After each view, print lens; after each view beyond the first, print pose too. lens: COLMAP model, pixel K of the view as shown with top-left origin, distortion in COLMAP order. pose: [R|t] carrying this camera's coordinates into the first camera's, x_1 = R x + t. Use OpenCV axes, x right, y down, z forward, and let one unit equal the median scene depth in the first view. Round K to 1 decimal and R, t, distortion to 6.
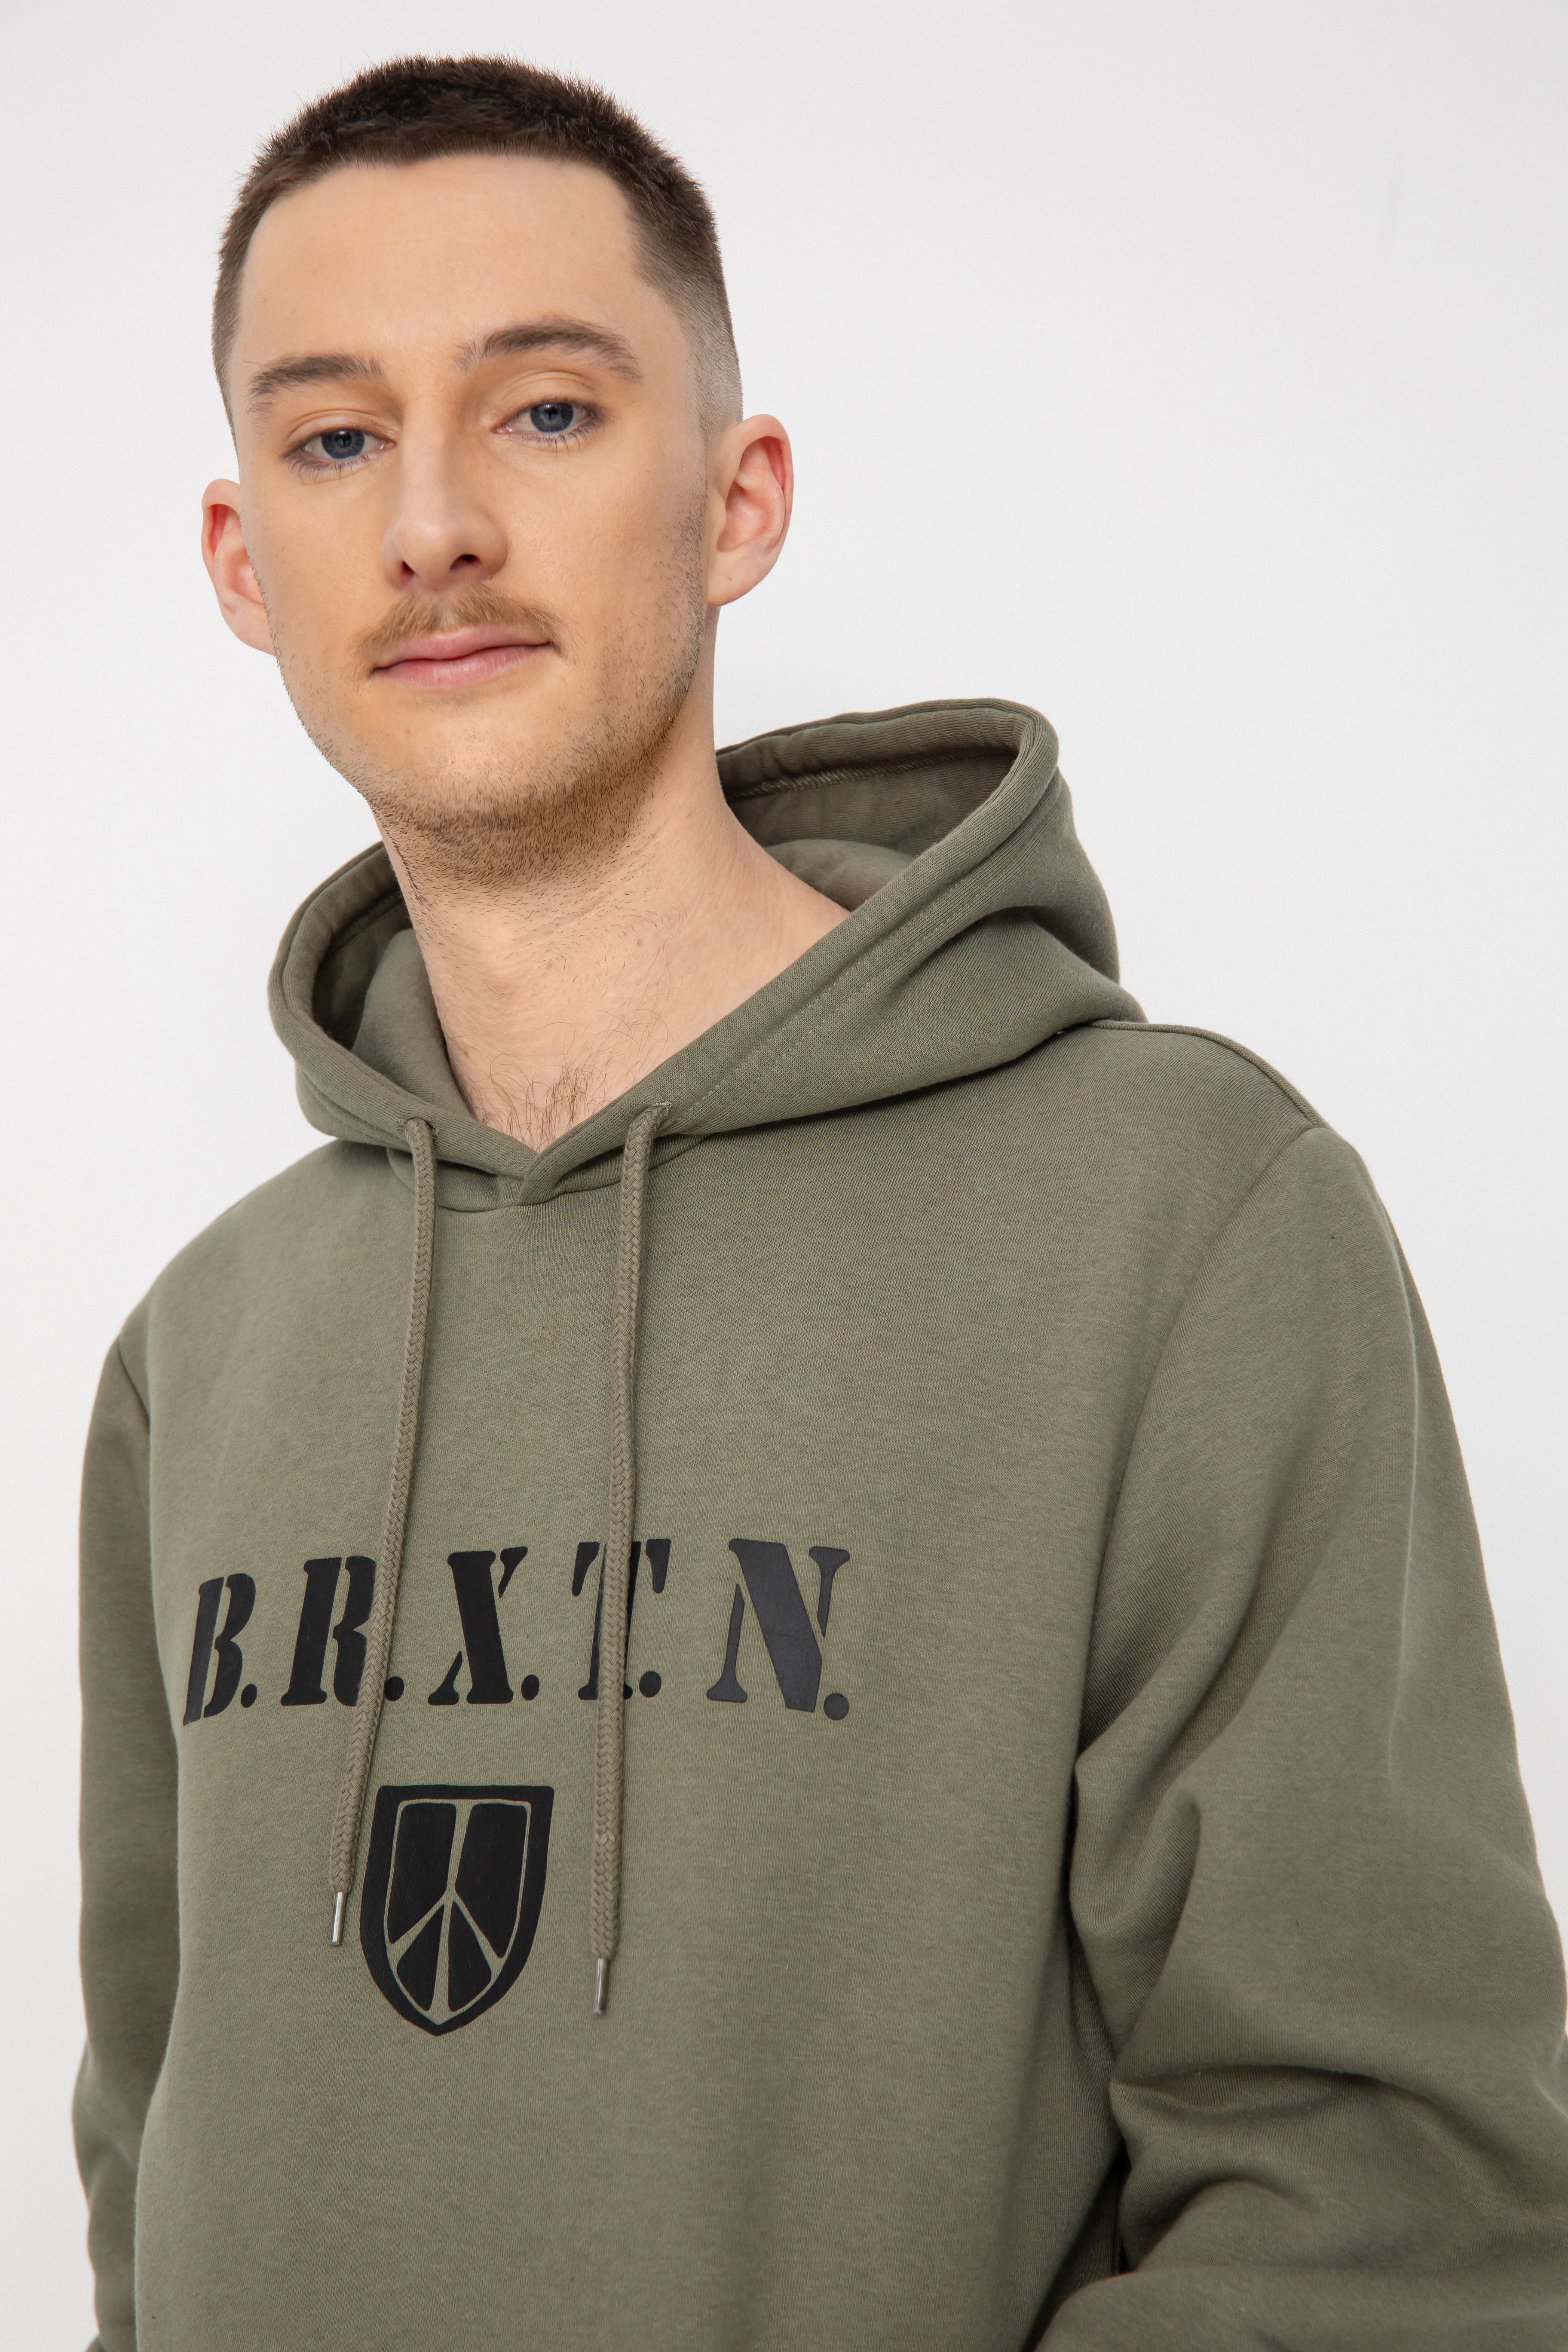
lens RADIAL K [[3492.1, 0, 784.0], [0, 3492.1, 1176.0], [0, 0, 1]] dist [0.048521, -0.007408]
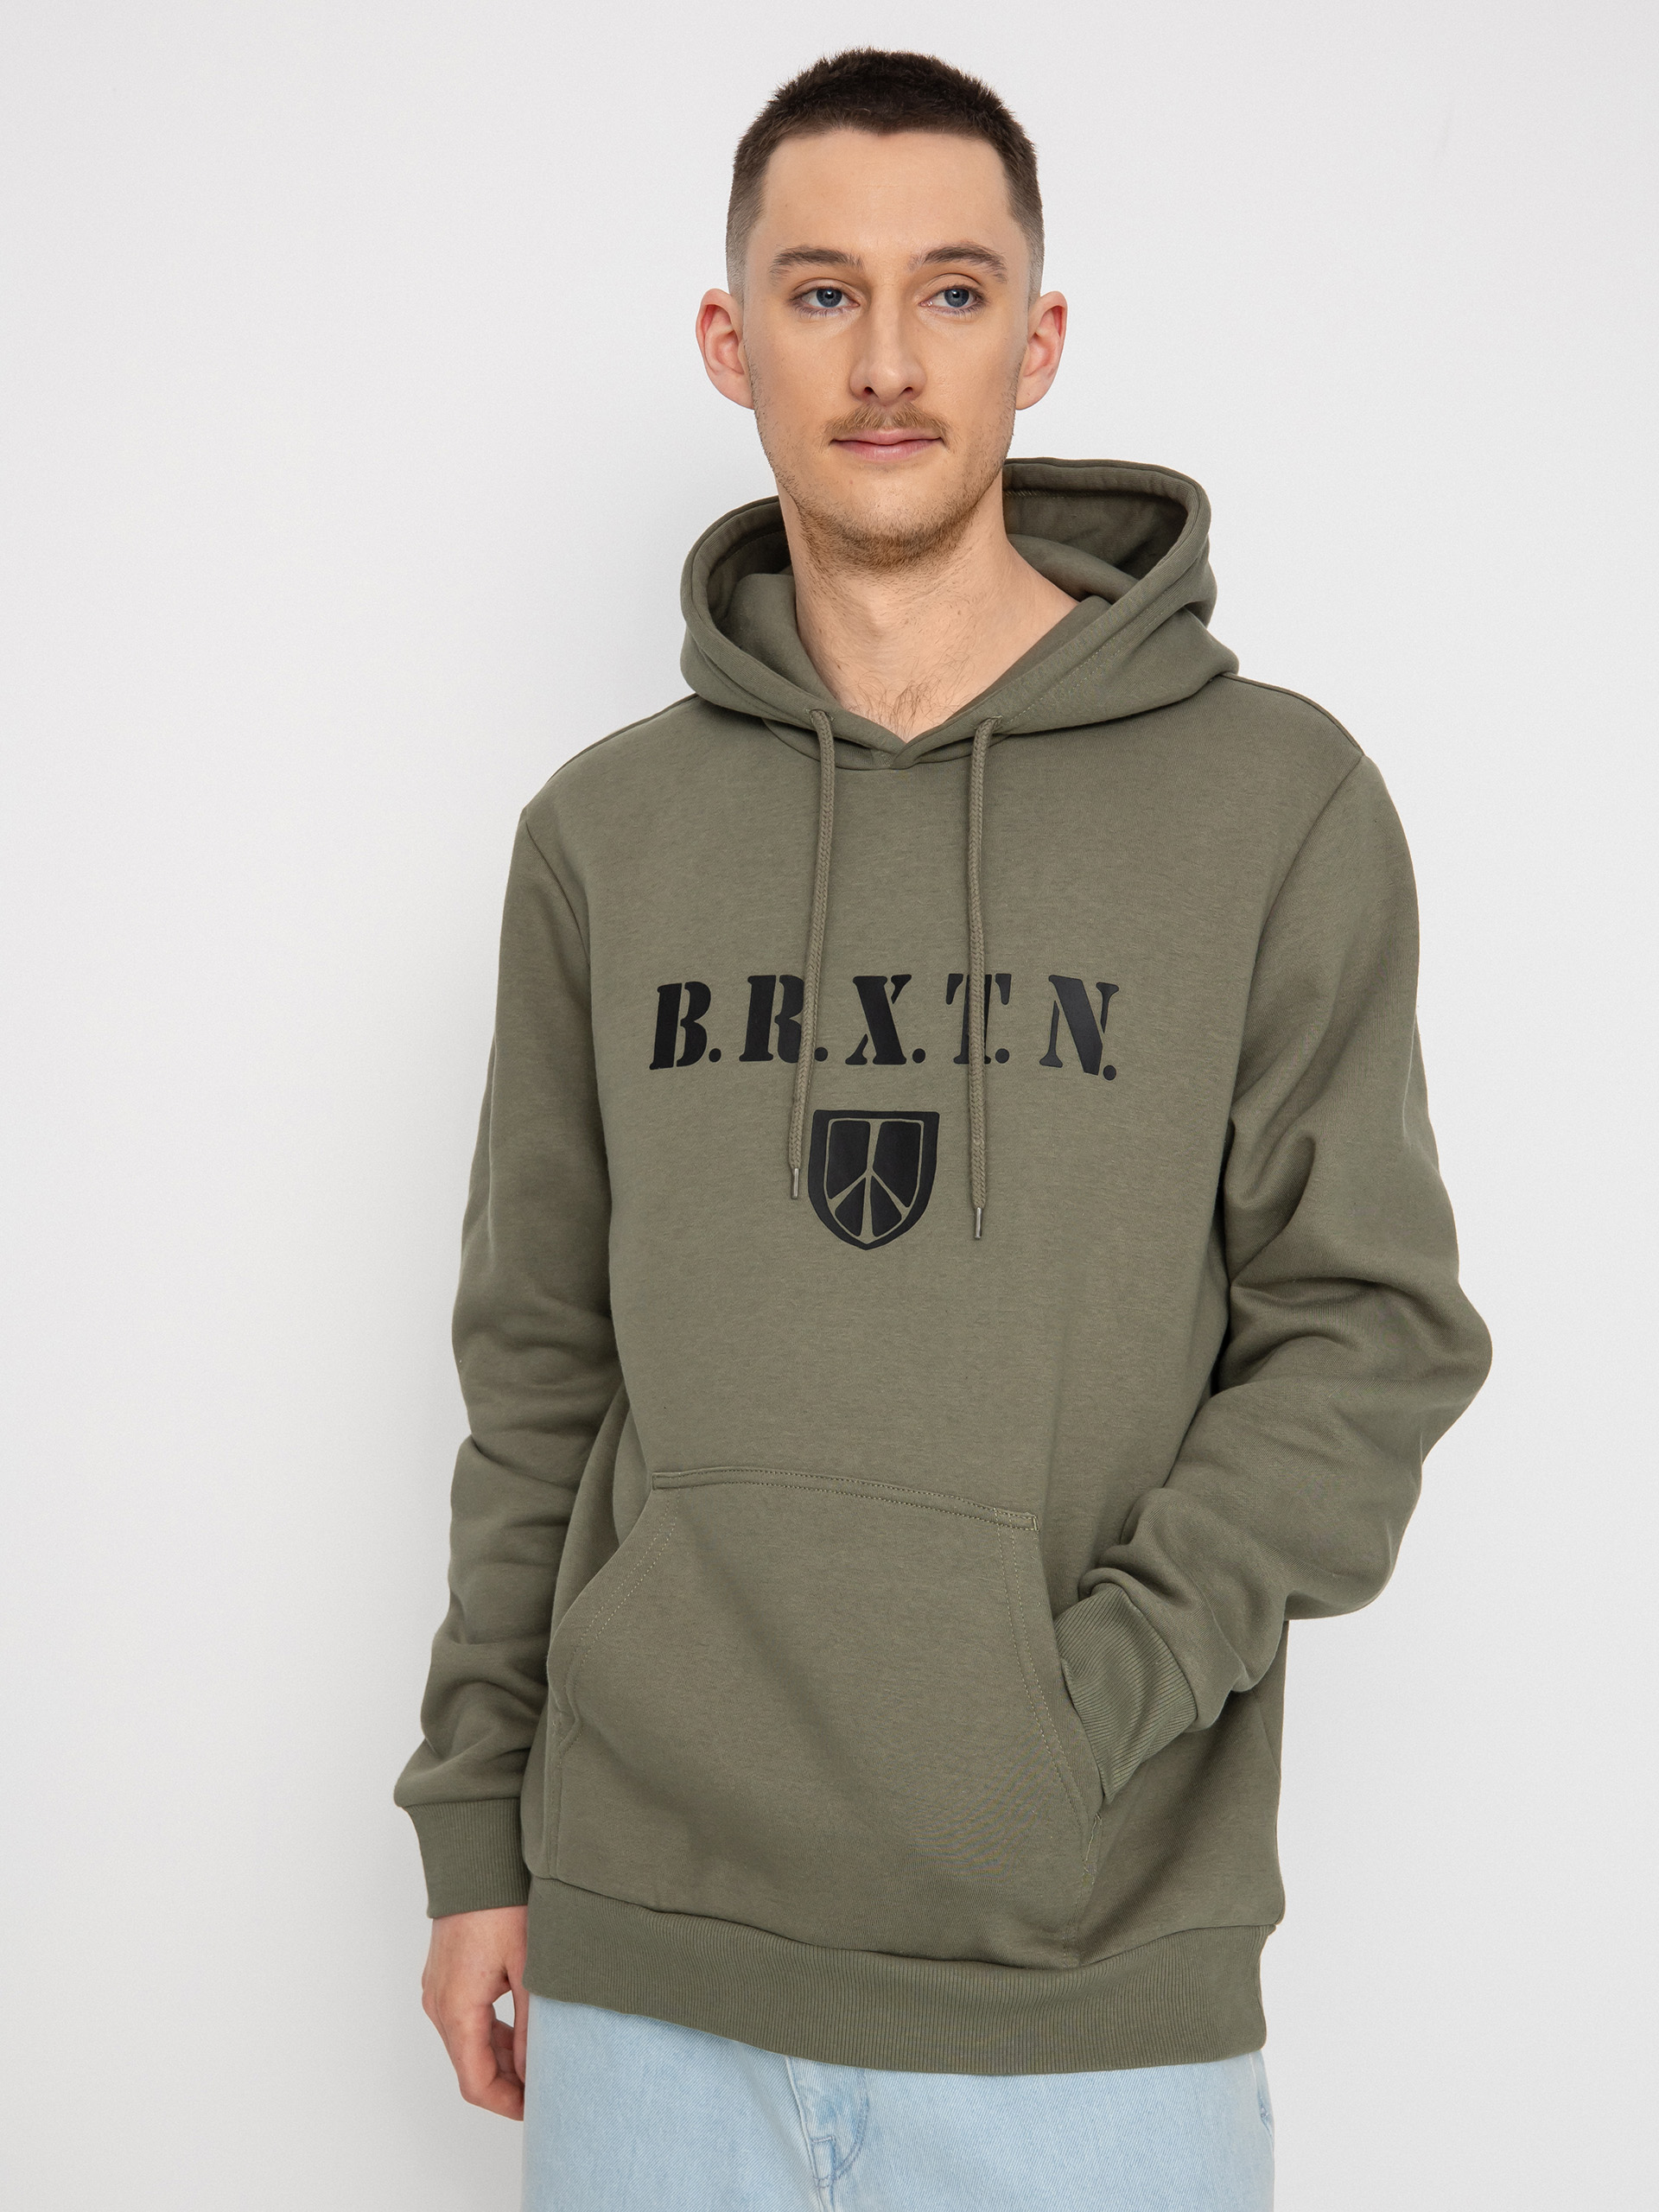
lens RADIAL K [[3353.6, 0, 829.5], [0, 3353.6, 1106.0], [0, 0, 1]] dist [-0.185046, -0.021542]
pose [[0.985765, 0.036313, 0.164163, -0.378615], [-0.059618, 0.988446, 0.139353, -0.055570], [-0.157206, -0.147156, 0.976540, -0.596034]]
